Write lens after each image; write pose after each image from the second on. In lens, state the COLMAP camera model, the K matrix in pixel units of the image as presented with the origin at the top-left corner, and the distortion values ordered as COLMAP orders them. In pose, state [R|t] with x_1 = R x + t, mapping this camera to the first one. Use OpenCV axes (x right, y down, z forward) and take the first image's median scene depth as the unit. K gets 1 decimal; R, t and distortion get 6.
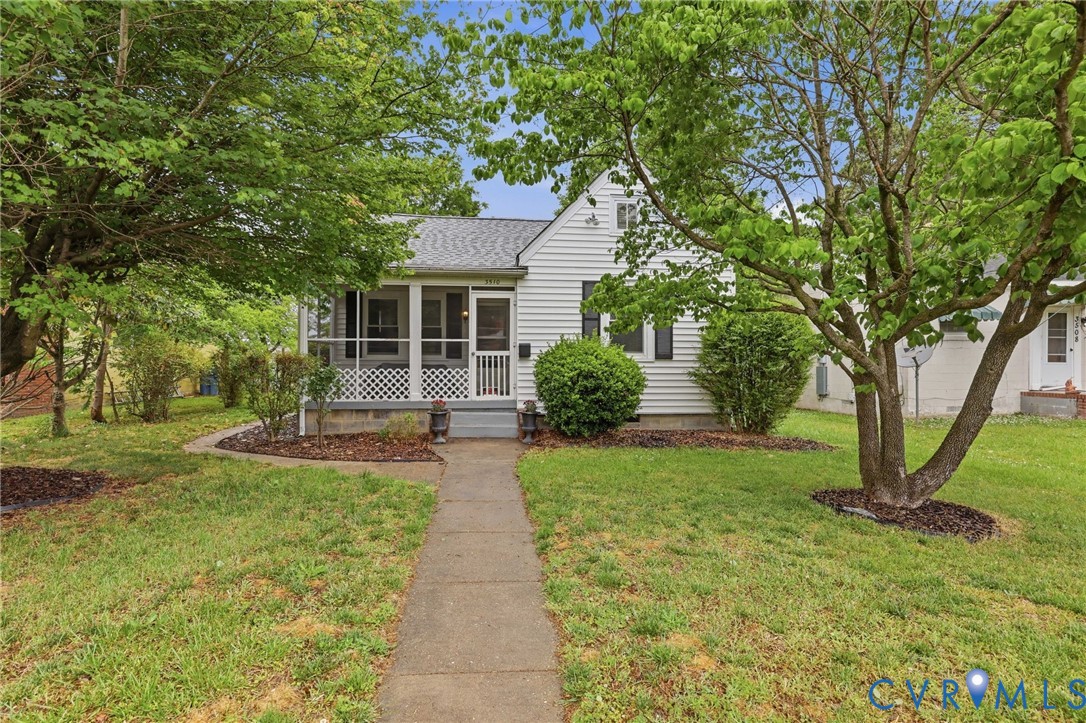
lens RADIAL K [[475.2, 0, 538.0], [0, 475.2, 354.8], [0, 0, 1]] dist [0.000553, -0.000099]
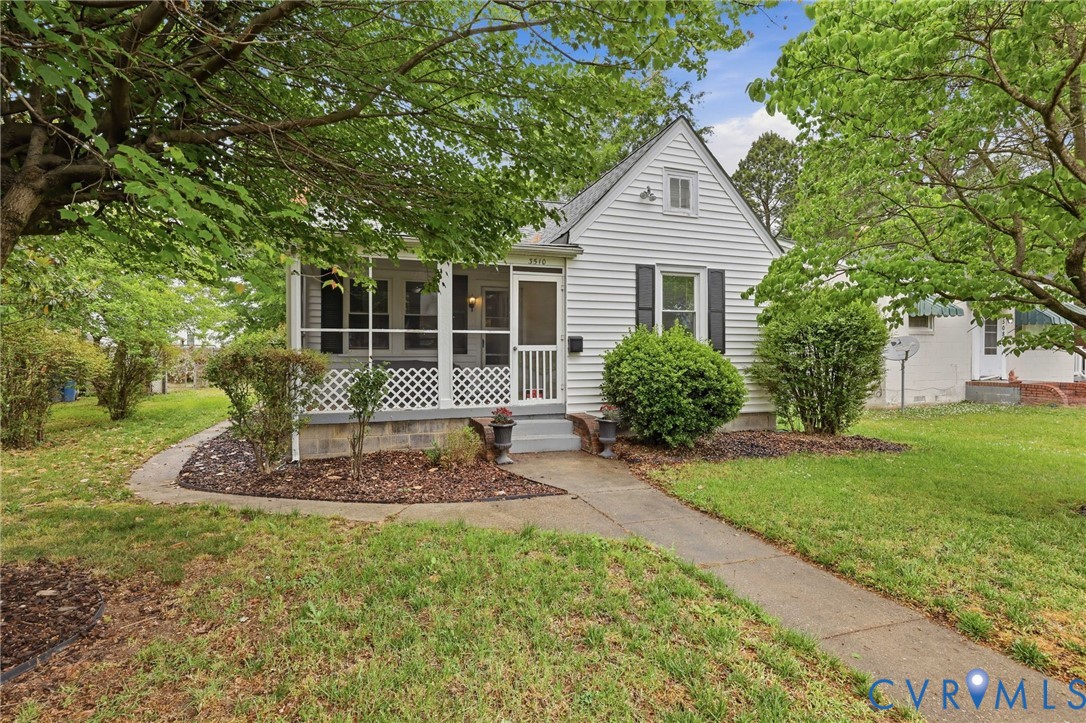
lens RADIAL K [[475.2, 0, 538.0], [0, 475.2, 354.8], [0, 0, 1]] dist [0.000553, -0.000099]
pose [[0.975127, -0.004545, 0.221602, -0.279500], [0.001104, 0.999877, 0.015653, -0.004541], [-0.221646, -0.015019, 0.975012, 0.195156]]
